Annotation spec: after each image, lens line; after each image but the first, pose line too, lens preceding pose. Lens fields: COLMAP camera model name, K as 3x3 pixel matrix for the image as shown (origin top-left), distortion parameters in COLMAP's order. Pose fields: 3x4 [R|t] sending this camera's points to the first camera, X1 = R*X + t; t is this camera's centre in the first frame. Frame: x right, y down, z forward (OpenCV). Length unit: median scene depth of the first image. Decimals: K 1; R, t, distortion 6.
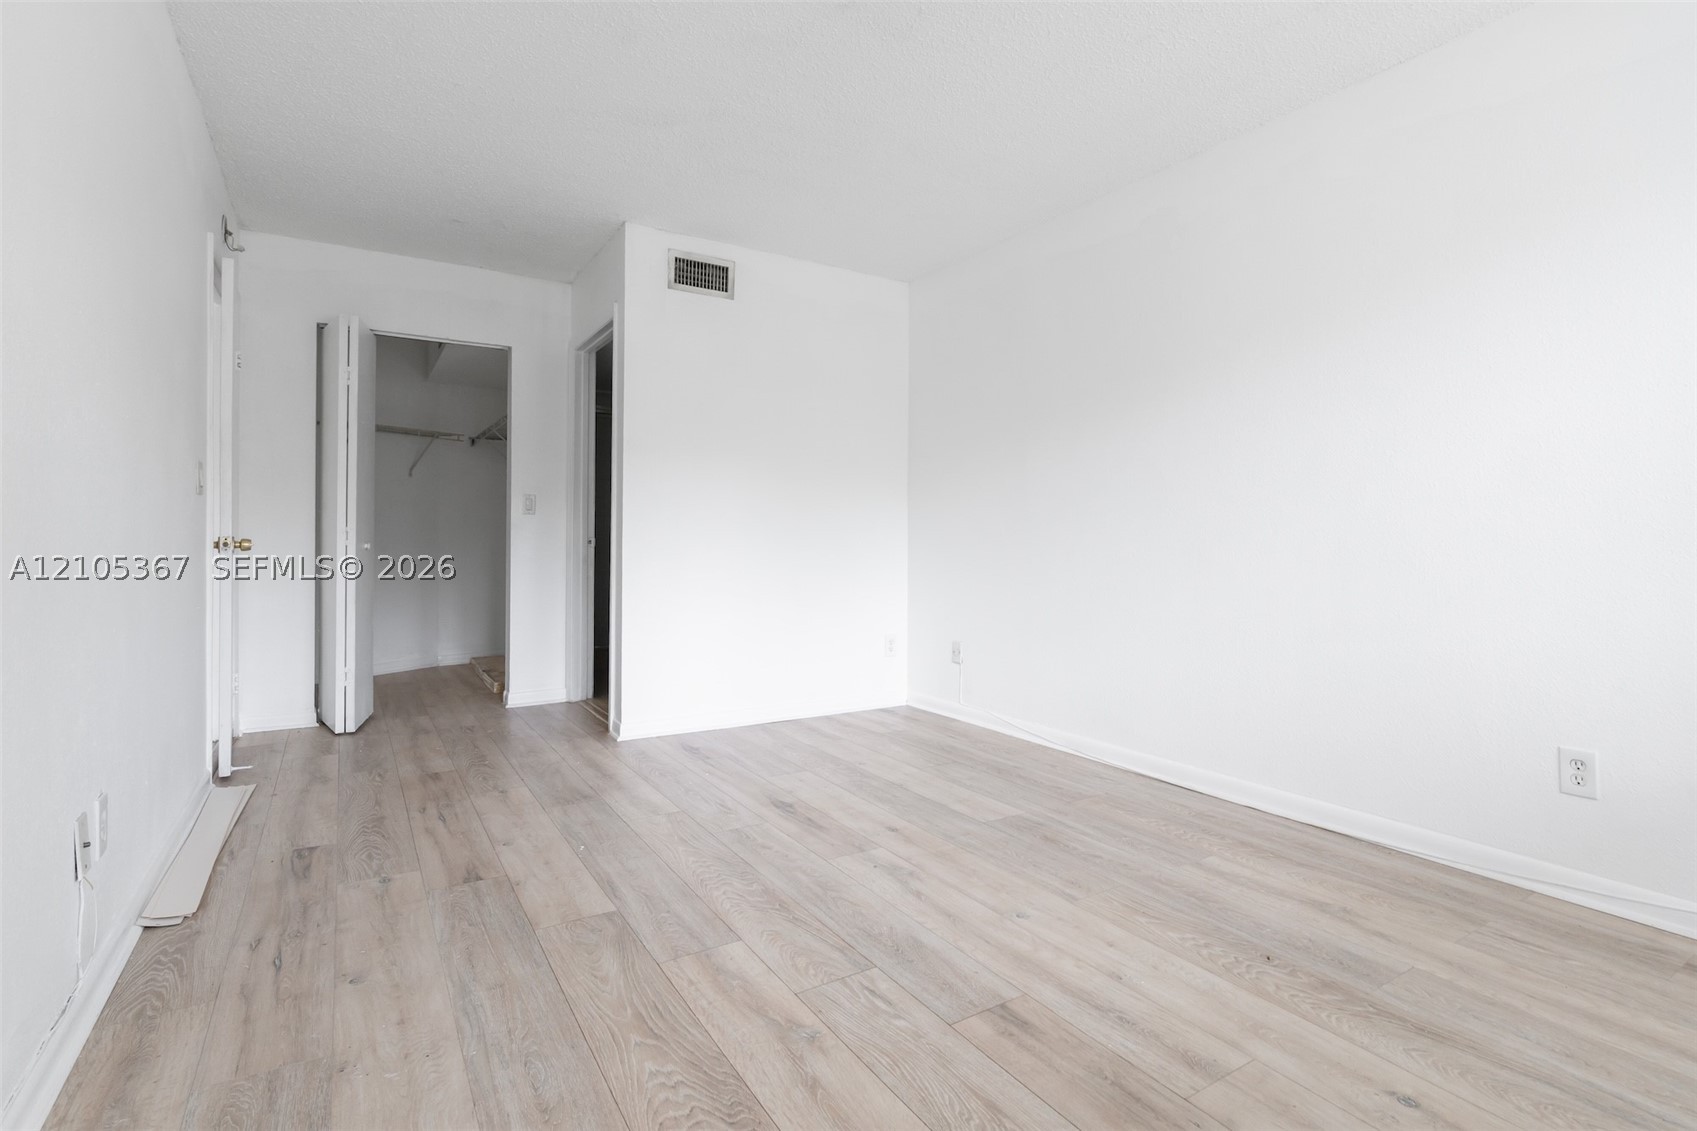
lens RADIAL K [[776.5, 0, 843.6], [0, 776.5, 560.4], [0, 0, 1]] dist [-0.007383, -0.002564]
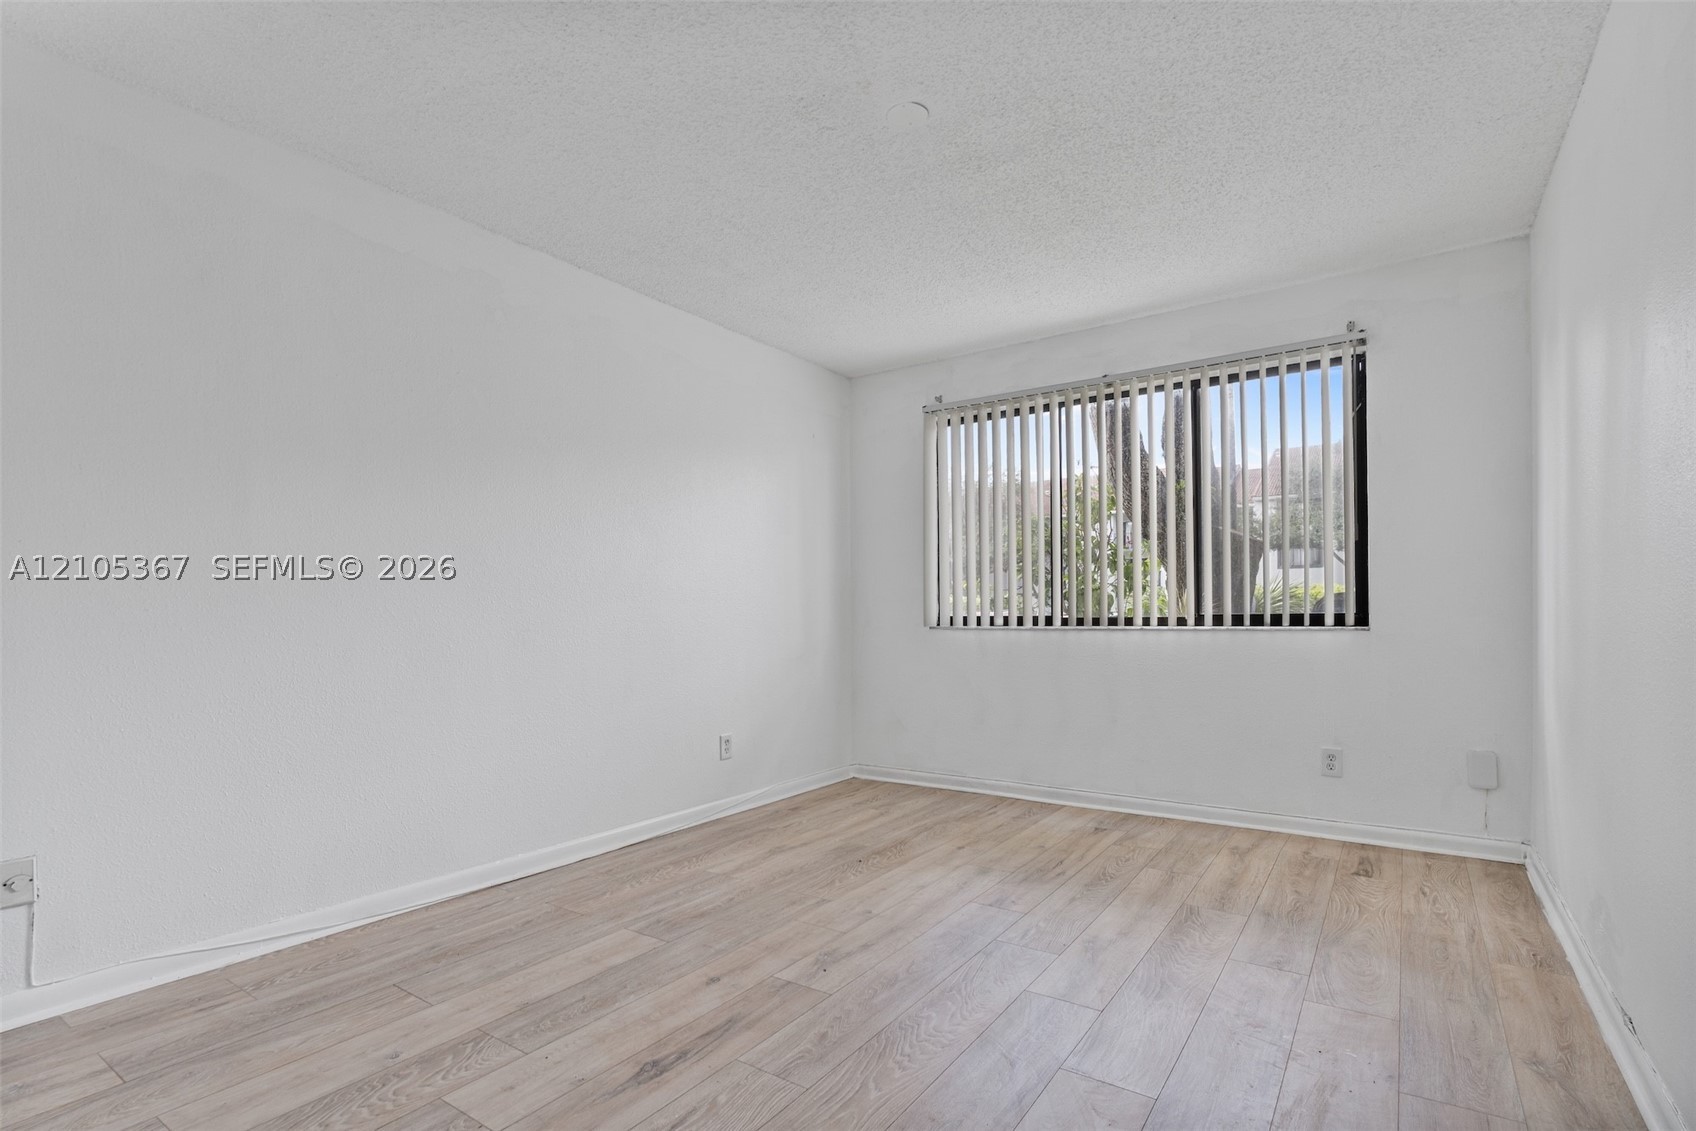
lens RADIAL K [[776.1, 0, 840.9], [0, 776.1, 571.7], [0, 0, 1]] dist [-0.007383, -0.002564]
pose [[-0.366180, 0.053074, 0.929029, -0.834502], [0.031844, 0.998502, -0.044491, -0.054020], [-0.929999, 0.013292, -0.367322, 1.248071]]
